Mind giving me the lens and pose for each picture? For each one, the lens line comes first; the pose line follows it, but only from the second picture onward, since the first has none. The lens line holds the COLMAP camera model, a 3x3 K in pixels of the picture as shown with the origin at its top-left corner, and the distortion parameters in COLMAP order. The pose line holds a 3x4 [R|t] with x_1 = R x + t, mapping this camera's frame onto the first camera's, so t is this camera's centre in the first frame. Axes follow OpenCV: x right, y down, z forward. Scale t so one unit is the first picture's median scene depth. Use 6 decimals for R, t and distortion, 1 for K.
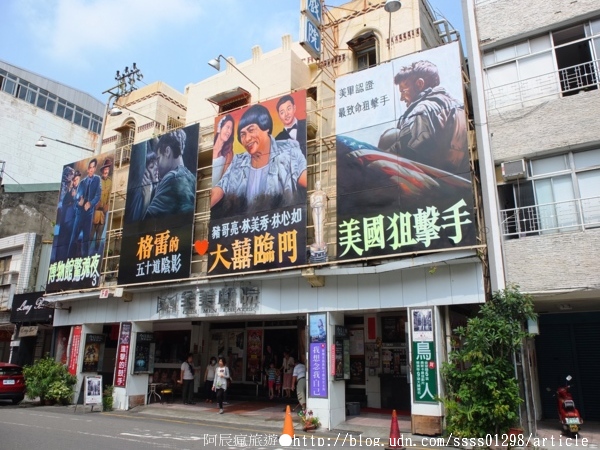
lens RADIAL K [[456.1, 0, 300.0], [0, 456.1, 225.0], [0, 0, 1]] dist [-0.002634, -0.000637]
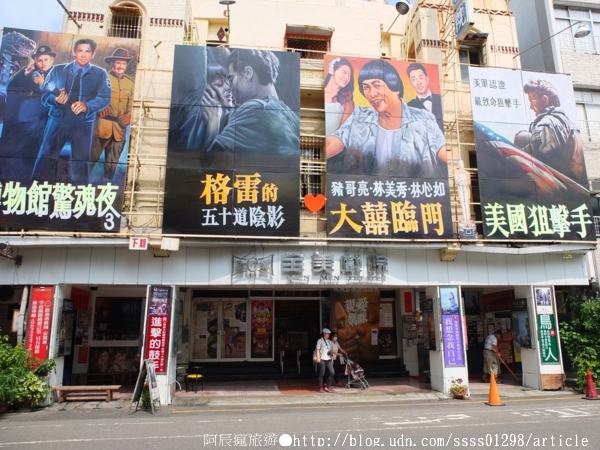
lens RADIAL K [[444.9, 0, 300.0], [0, 444.9, 225.0], [0, 0, 1]] dist [-0.006688, 0.000171]
pose [[0.781829, 0.129797, 0.609833, -0.769924], [-0.159879, 0.987123, -0.005130, 0.102731], [-0.602646, -0.093489, 0.792513, 0.374212]]
